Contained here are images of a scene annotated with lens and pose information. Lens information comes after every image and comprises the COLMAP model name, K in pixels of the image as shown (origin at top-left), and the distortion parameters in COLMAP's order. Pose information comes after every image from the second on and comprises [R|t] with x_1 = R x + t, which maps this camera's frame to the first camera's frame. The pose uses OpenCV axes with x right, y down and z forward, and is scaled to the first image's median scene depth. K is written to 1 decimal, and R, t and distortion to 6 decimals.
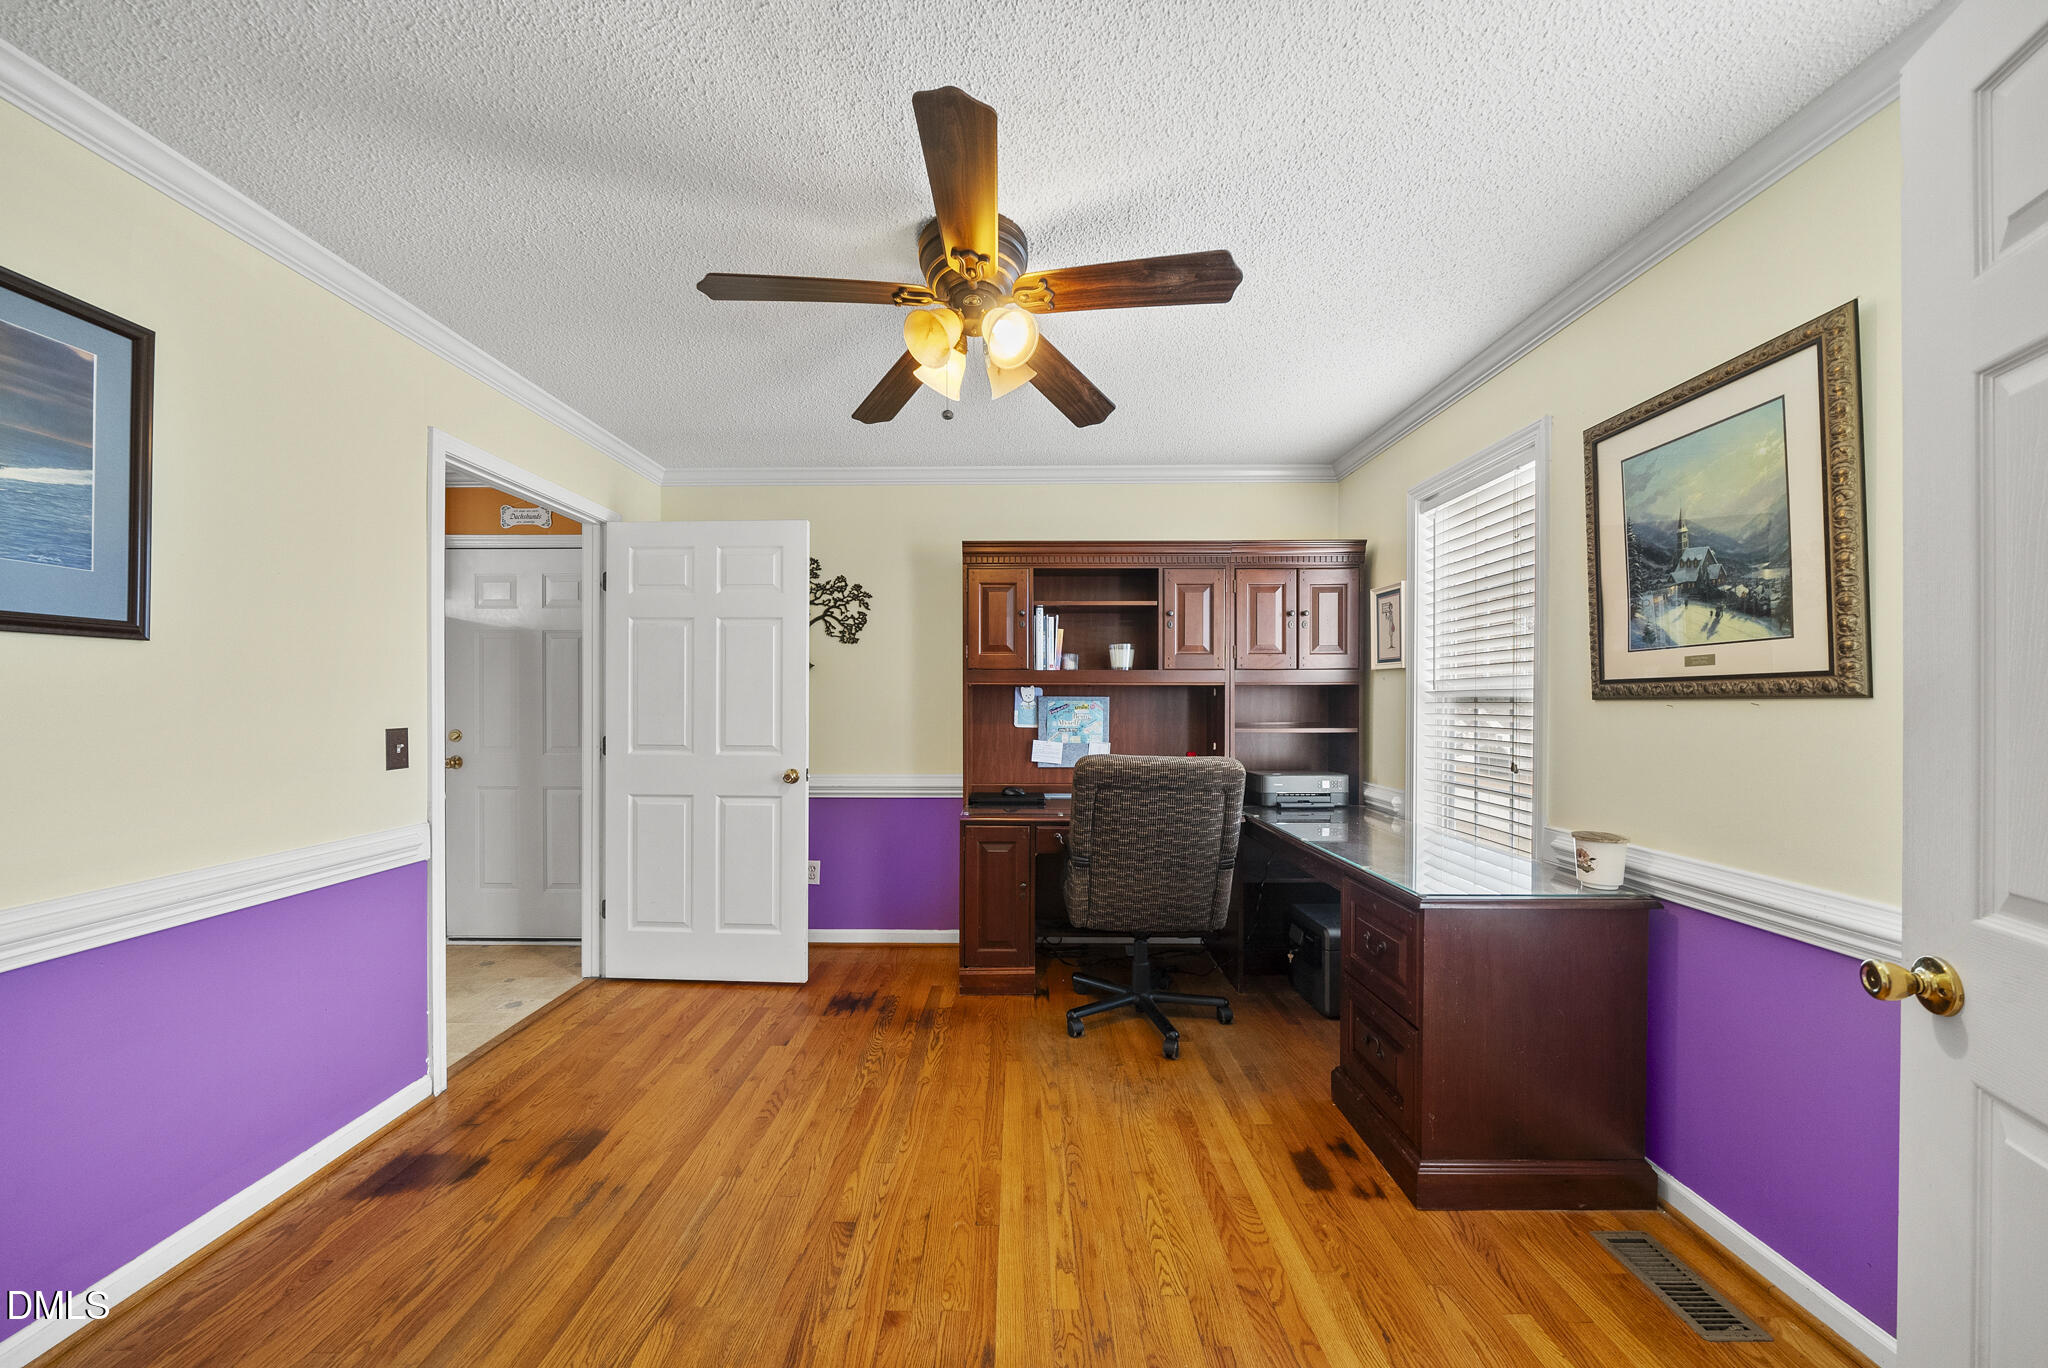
lens RADIAL K [[706.4, 0, 1023.3], [0, 706.4, 688.0], [0, 0, 1]] dist [-0.008351, 0.000274]
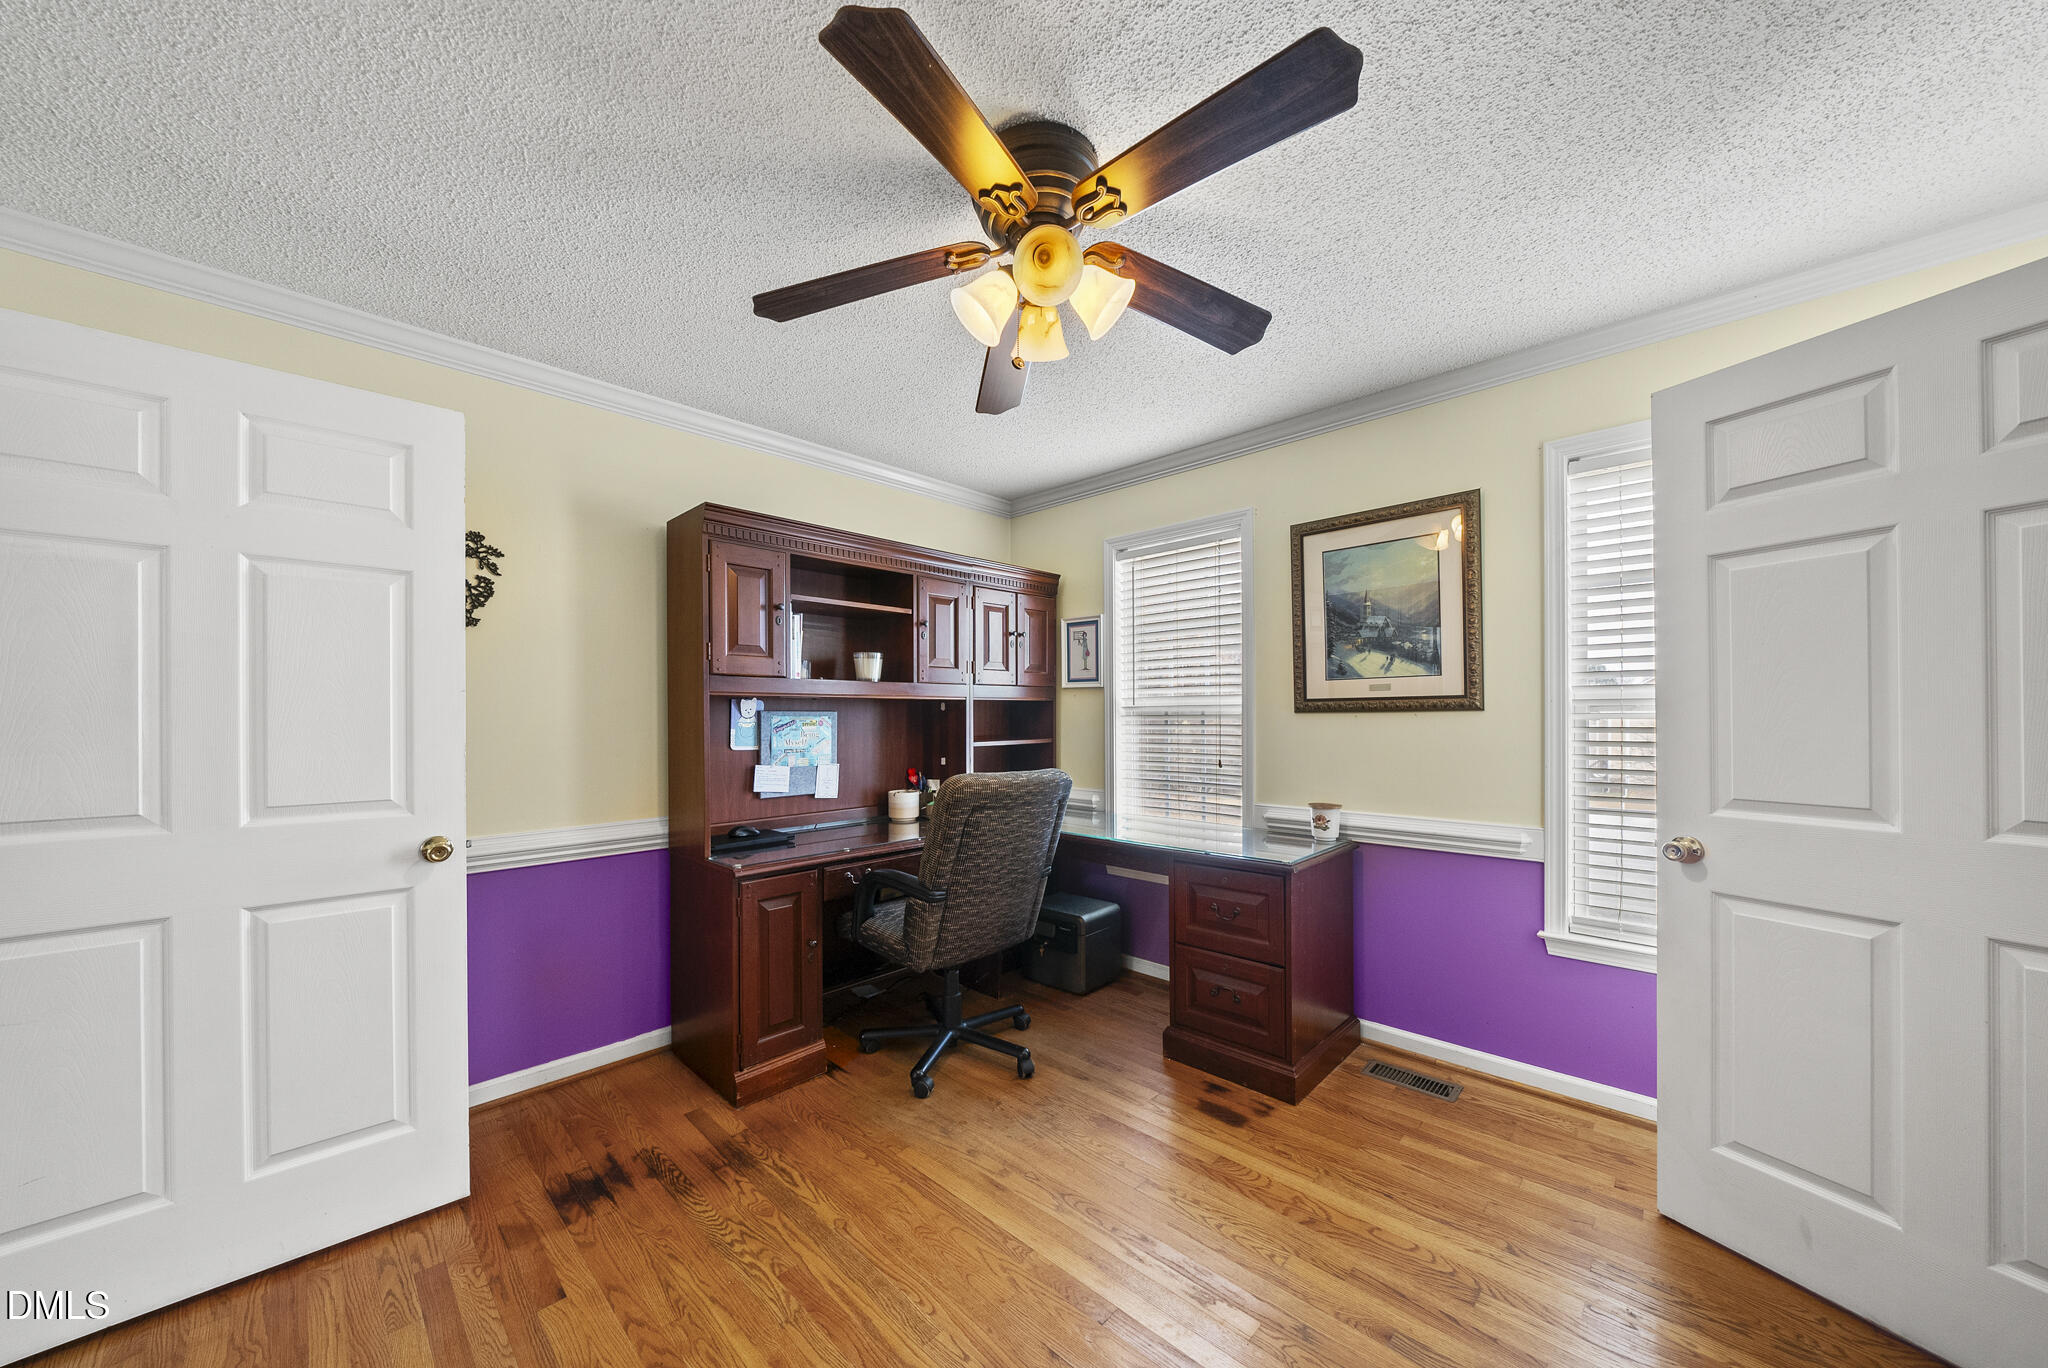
lens RADIAL K [[706.4, 0, 1027.1], [0, 706.4, 702.1], [0, 0, 1]] dist [-0.008351, 0.000274]
pose [[0.695439, 0.009014, 0.718528, -0.495778], [-0.006824, 0.999959, -0.005940, 0.006075], [-0.718552, -0.000773, 0.695472, 0.309845]]
